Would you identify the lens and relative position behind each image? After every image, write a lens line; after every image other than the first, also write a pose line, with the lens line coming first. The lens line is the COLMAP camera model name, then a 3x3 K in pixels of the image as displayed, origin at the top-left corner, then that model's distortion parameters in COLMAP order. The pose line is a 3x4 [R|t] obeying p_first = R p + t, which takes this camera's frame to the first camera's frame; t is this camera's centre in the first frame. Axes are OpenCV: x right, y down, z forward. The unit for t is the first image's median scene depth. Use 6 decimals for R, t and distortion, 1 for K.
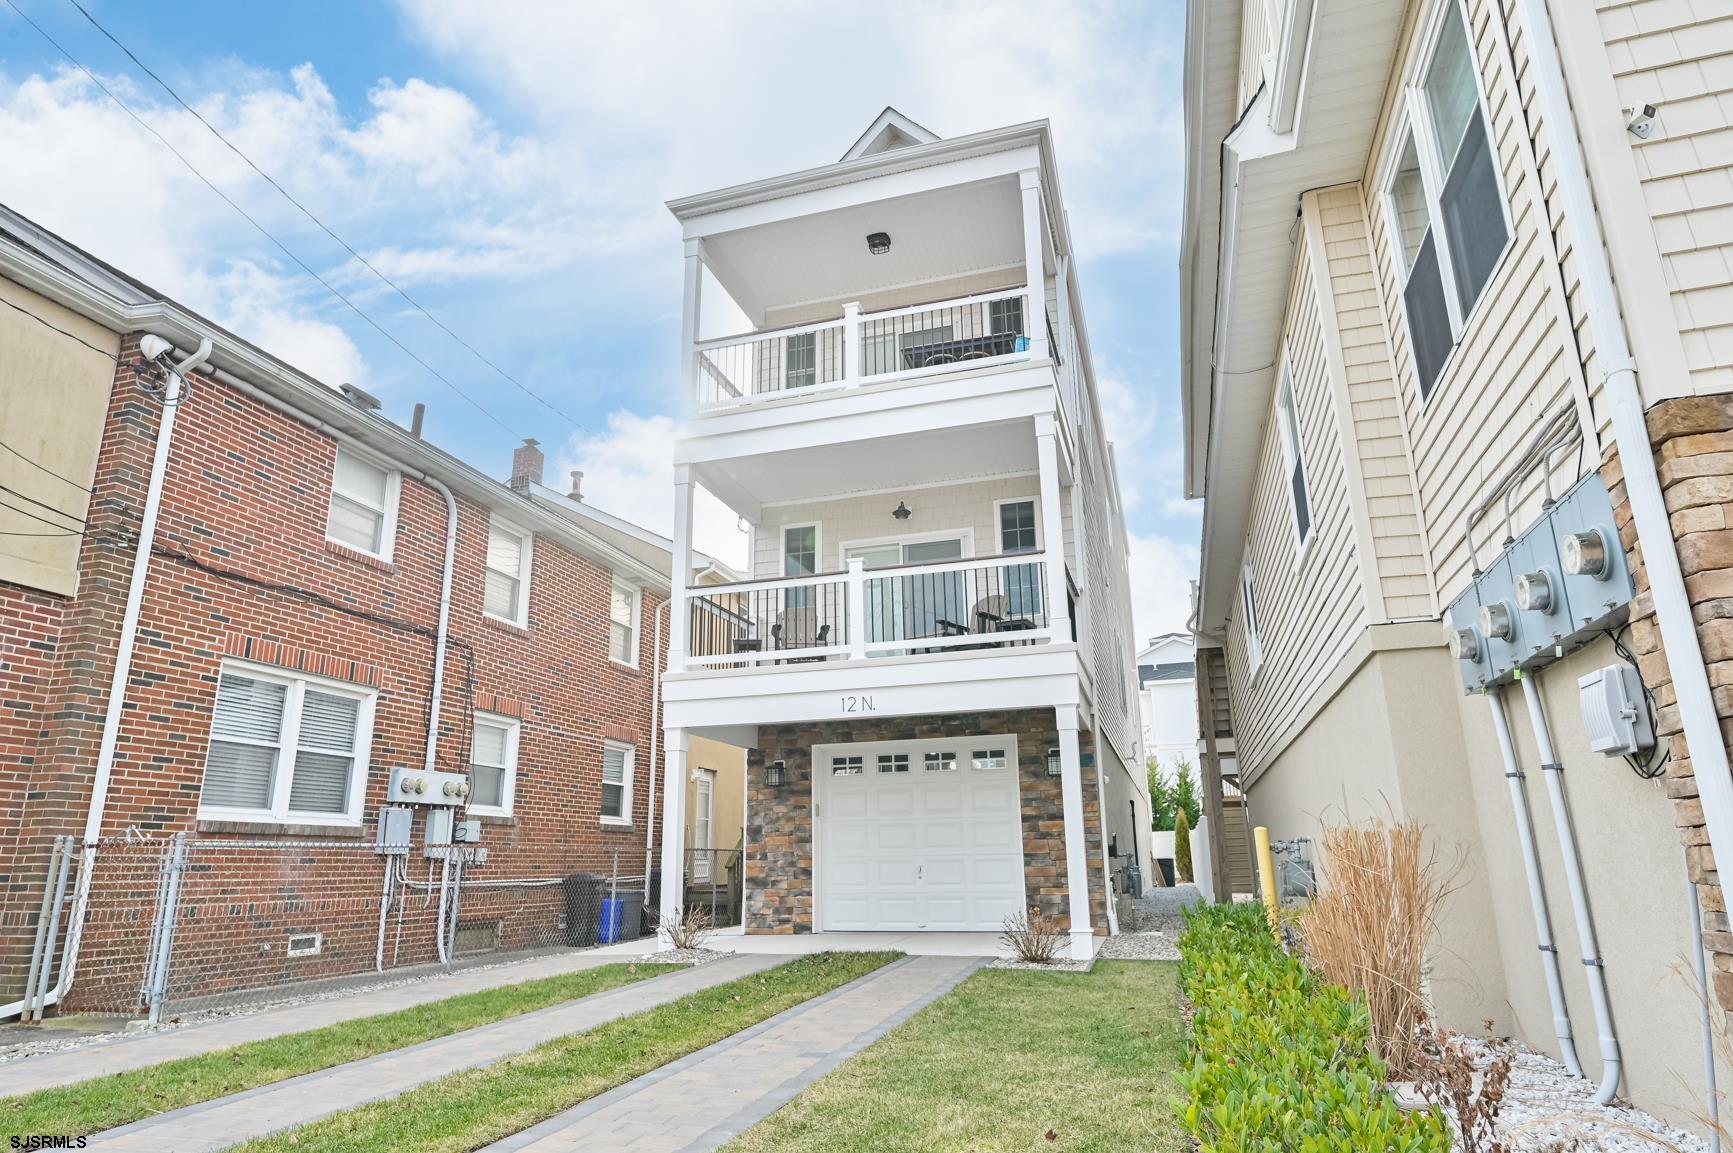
lens RADIAL K [[992.1, 0, 863.1], [0, 992.1, 598.9], [0, 0, 1]] dist [-0.001507, 0.000634]
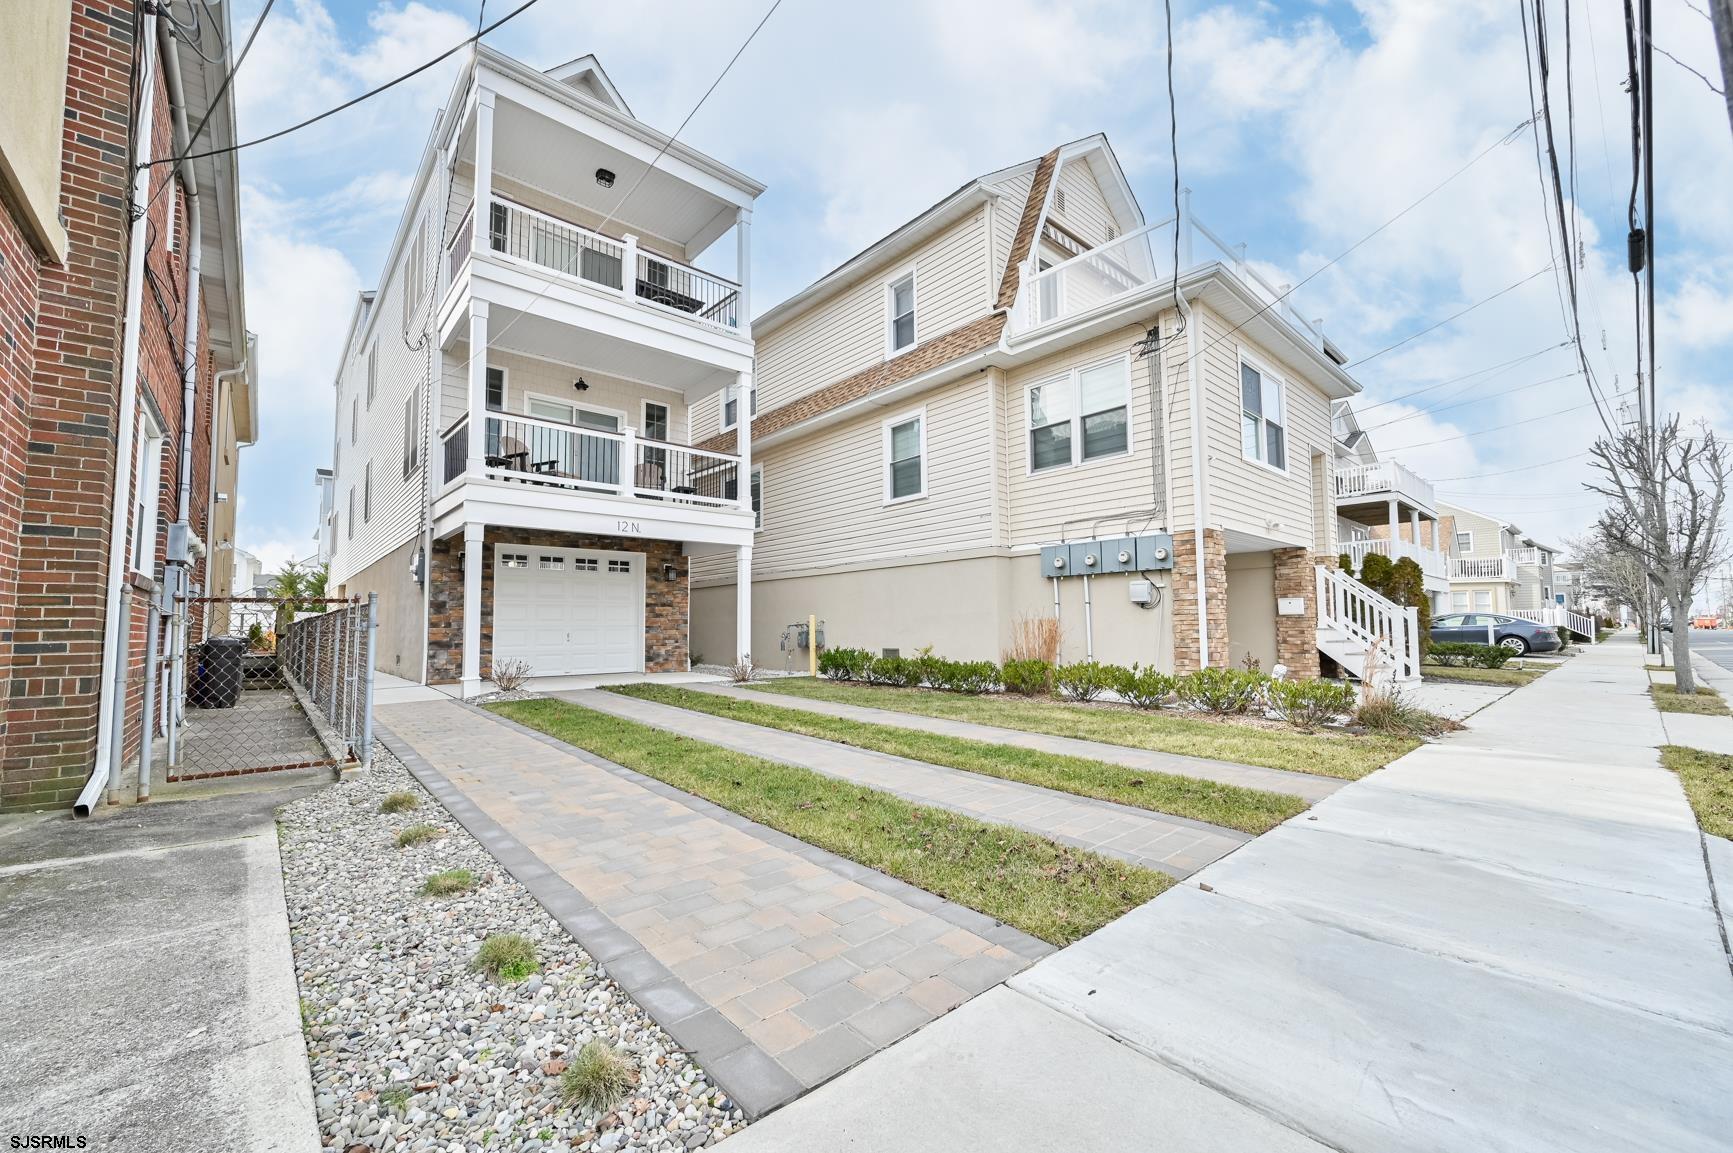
lens RADIAL K [[685.2, 0, 838.8], [0, 685.2, 591.4], [0, 0, 1]] dist [-0.000522, 0.000326]
pose [[0.540905, 0.057380, 0.839124, -0.620386], [-0.217226, 0.973353, 0.073467, 0.049366], [-0.812548, -0.222019, 0.538956, 0.145544]]
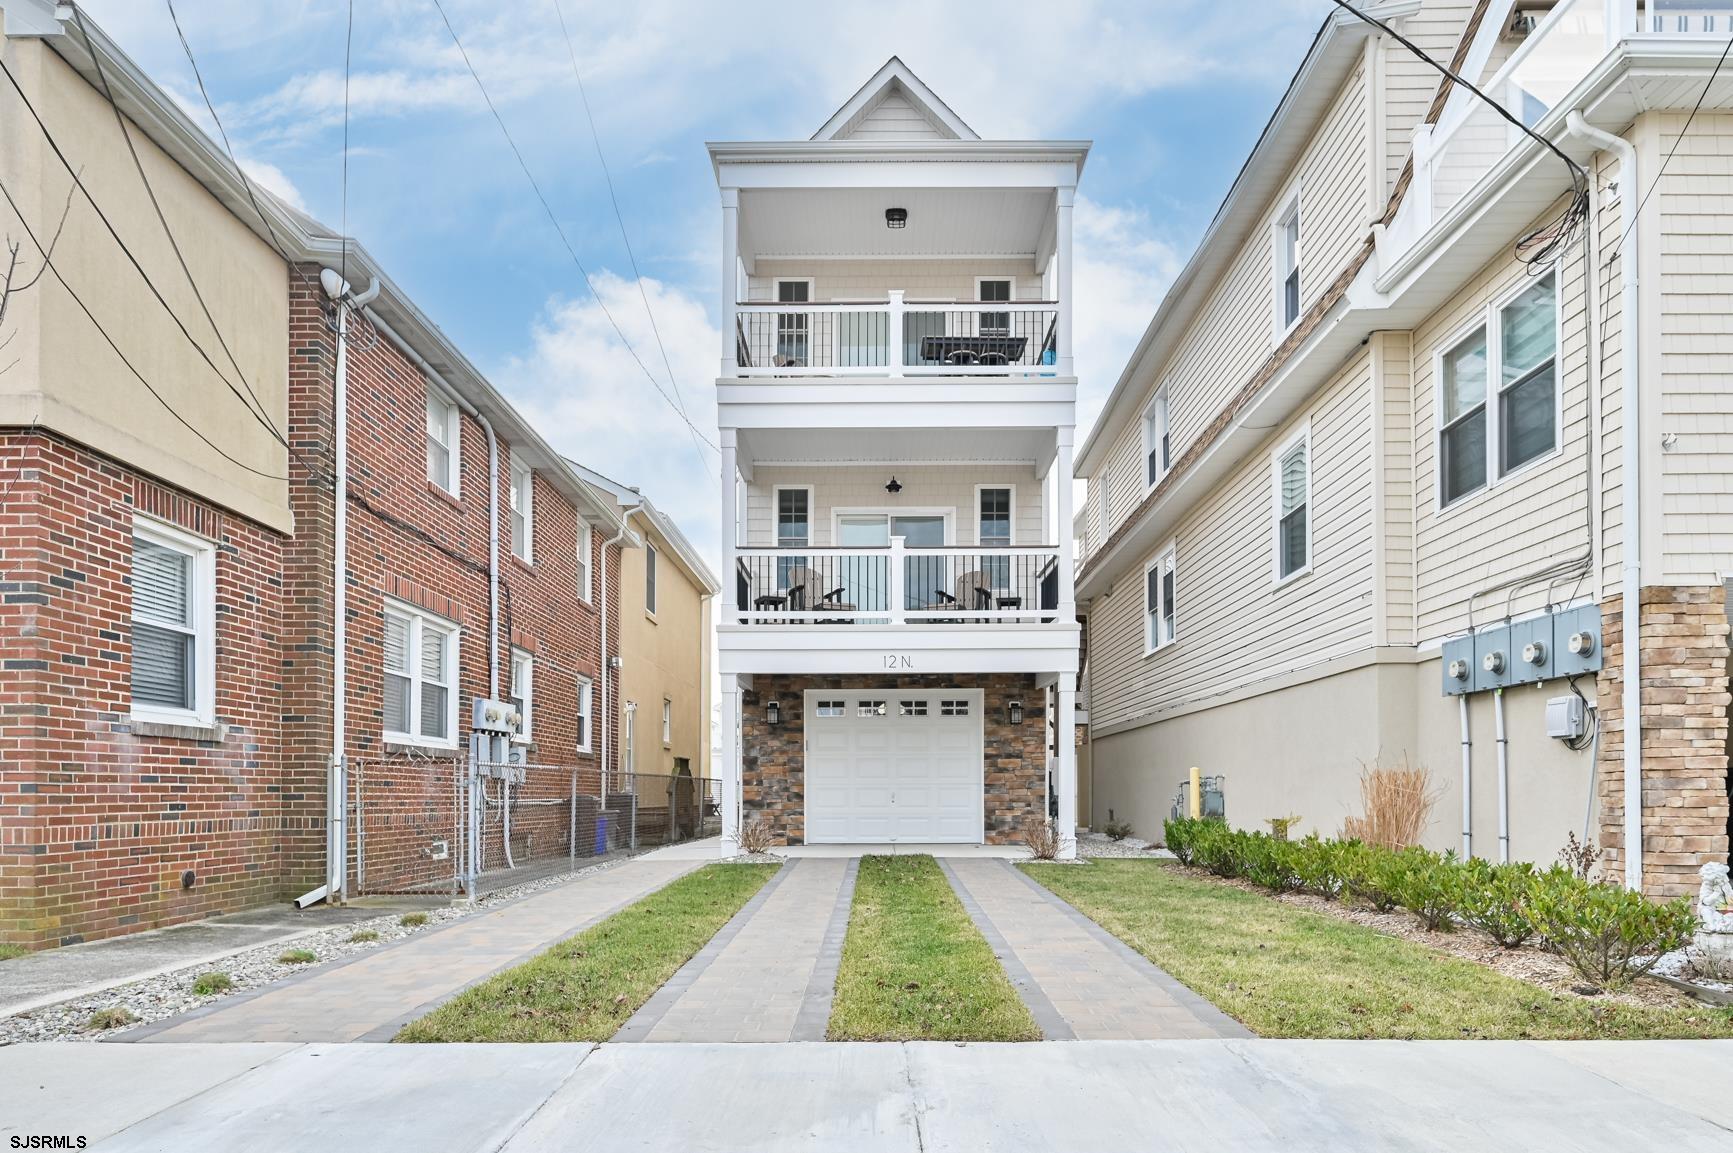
lens RADIAL K [[1042.8, 0, 858.6], [0, 1042.8, 791.8], [0, 0, 1]] dist [0.000636, 0.000494]
pose [[0.961707, 0.014131, 0.273714, -0.354750], [-0.083055, 0.966738, 0.241910, -0.040028], [-0.261191, -0.255380, 0.930892, -0.191935]]
